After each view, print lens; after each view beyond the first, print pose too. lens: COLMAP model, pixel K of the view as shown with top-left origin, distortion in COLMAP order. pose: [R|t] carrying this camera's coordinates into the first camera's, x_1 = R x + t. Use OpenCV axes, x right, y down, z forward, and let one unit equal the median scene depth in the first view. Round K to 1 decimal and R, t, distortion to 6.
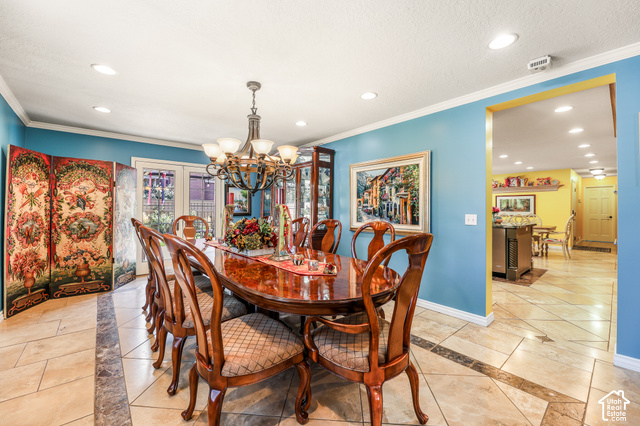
lens RADIAL K [[261.3, 0, 317.2], [0, 261.3, 209.4], [0, 0, 1]] dist [-0.001464, -0.001479]
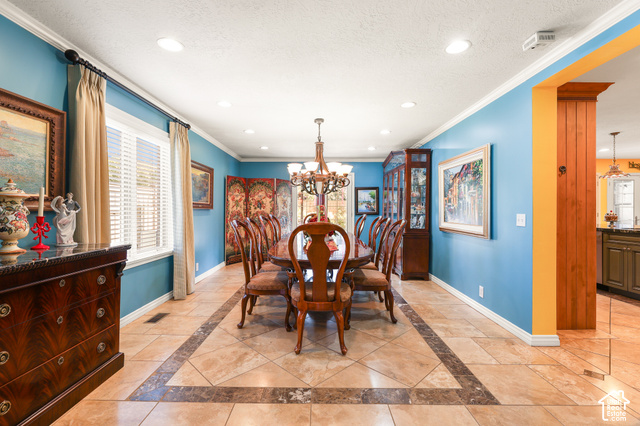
lens RADIAL K [[291.6, 0, 318.1], [0, 291.6, 210.4], [0, 0, 1]] dist [0.002345, 0.000063]
pose [[0.750471, 0.001467, -0.660902, 0.615090], [-0.000135, 0.999998, 0.002066, 0.004554], [0.660903, -0.001461, 0.750470, -0.142420]]
